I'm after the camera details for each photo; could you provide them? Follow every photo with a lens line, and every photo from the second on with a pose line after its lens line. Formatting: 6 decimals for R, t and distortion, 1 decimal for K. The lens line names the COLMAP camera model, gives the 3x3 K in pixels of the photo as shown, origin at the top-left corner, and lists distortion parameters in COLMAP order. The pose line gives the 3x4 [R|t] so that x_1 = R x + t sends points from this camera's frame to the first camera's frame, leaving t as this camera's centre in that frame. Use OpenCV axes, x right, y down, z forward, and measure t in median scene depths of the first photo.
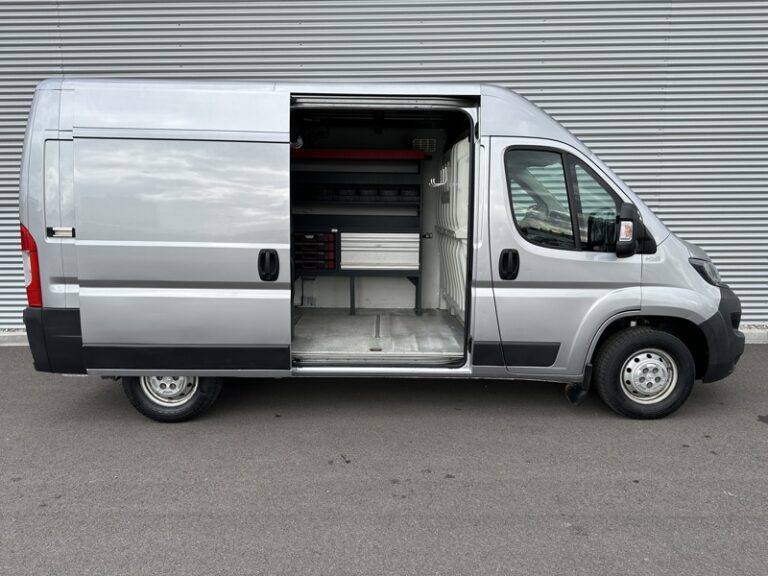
lens RADIAL K [[545.5, 0, 384.0], [0, 545.5, 288.0], [0, 0, 1]] dist [0.011452, -0.005551]
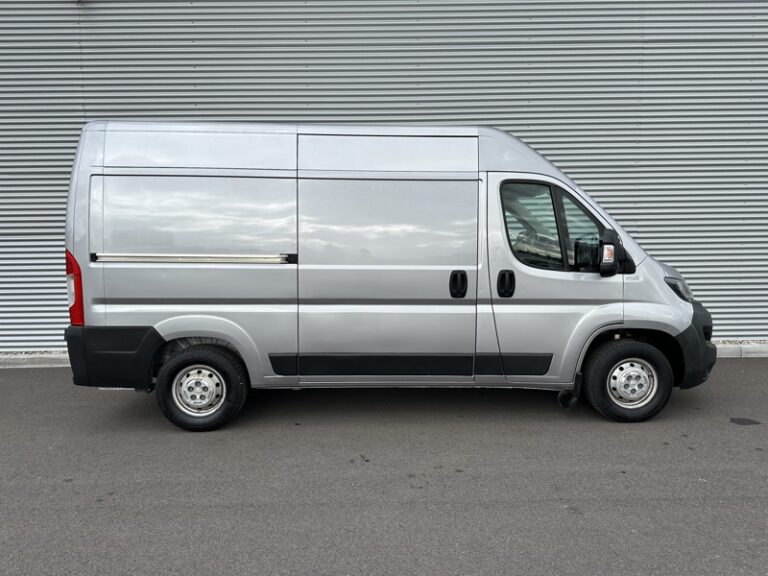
lens RADIAL K [[545.5, 0, 384.0], [0, 545.5, 288.0], [0, 0, 1]] dist [0.011452, -0.005551]
pose [[0.999652, -0.007556, 0.025272, -0.049074], [0.008778, 0.998780, -0.048593, 0.017394], [-0.024874, 0.048798, 0.998499, -0.111320]]
